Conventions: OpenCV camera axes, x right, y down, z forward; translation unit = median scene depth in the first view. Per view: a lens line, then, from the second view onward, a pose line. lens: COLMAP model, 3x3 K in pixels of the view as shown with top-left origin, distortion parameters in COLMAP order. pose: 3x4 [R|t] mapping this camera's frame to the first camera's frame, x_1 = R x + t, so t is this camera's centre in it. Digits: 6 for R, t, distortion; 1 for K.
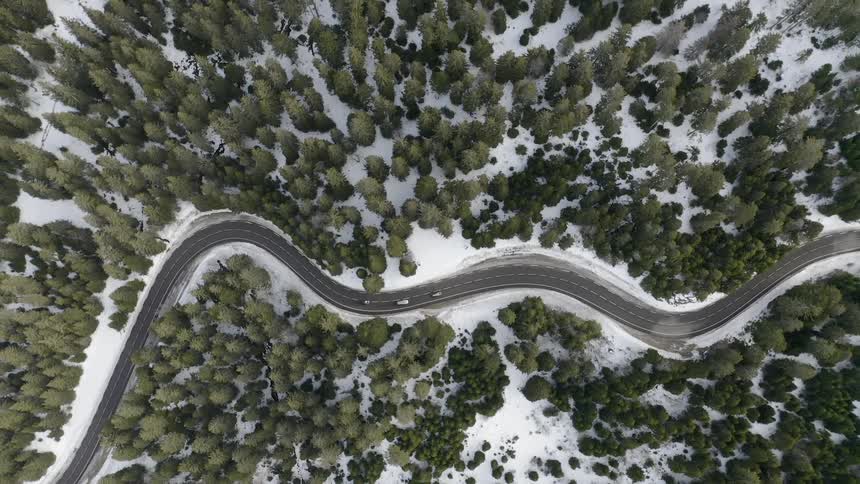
lens RADIAL K [[683.5, 0, 430.0], [0, 683.5, 242.0], [0, 0, 1]] dist [-0.188738, 0.014546]
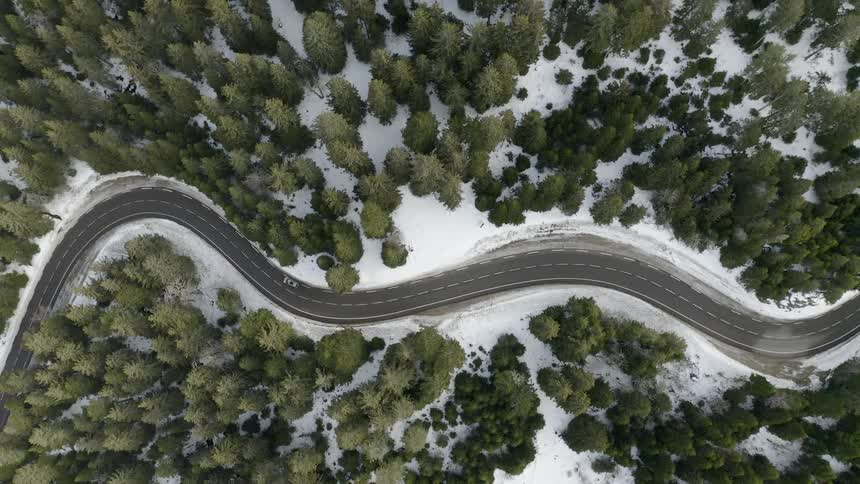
lens RADIAL K [[683.5, 0, 430.0], [0, 683.5, 242.0], [0, 0, 1]] dist [-0.188738, 0.014546]
pose [[0.999992, 0.001025, -0.003870, 0.005299], [-0.001040, 0.999992, -0.003843, 0.028563], [0.003866, 0.003847, 0.999985, 0.335938]]
